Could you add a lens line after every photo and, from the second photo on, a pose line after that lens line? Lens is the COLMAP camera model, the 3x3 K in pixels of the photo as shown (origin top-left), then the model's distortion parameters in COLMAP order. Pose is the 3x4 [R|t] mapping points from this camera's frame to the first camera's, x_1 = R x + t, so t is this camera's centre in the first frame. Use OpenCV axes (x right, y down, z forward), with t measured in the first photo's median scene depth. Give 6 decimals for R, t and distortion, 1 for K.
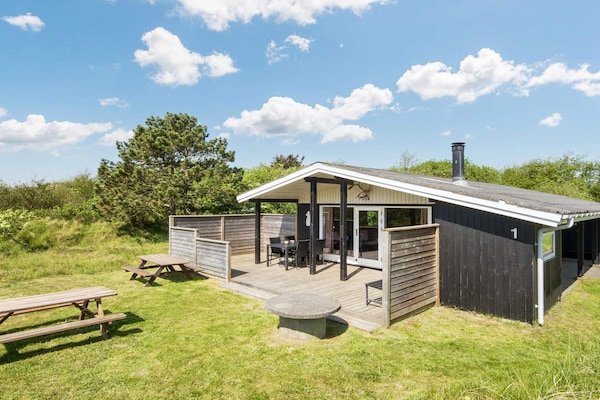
lens RADIAL K [[375.9, 0, 304.7], [0, 375.9, 198.0], [0, 0, 1]] dist [0.022596, -0.009622]
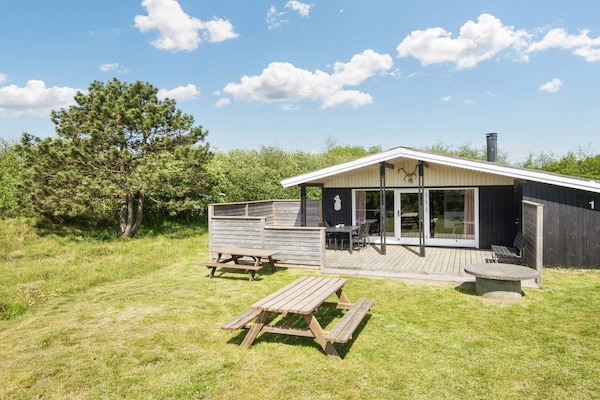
lens RADIAL K [[407.8, 0, 317.4], [0, 407.8, 201.0], [0, 0, 1]] dist [-0.000050, -0.002045]
pose [[0.911715, -0.027436, 0.409906, -0.552690], [0.011608, 0.999090, 0.041053, 0.005826], [-0.410659, -0.032670, 0.911203, 0.052762]]
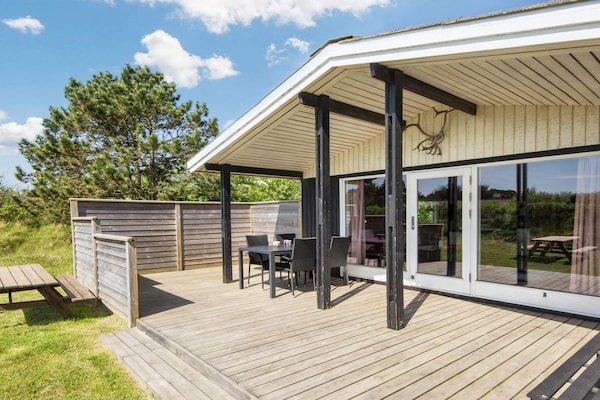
lens RADIAL K [[375.9, 0, 297.6], [0, 375.9, 233.4], [0, 0, 1]] dist [0.022596, -0.009622]
pose [[0.996776, -0.006389, -0.079976, 0.024952], [0.010911, 0.998358, 0.056227, 0.077046], [0.079486, -0.056919, 0.995210, 0.495908]]
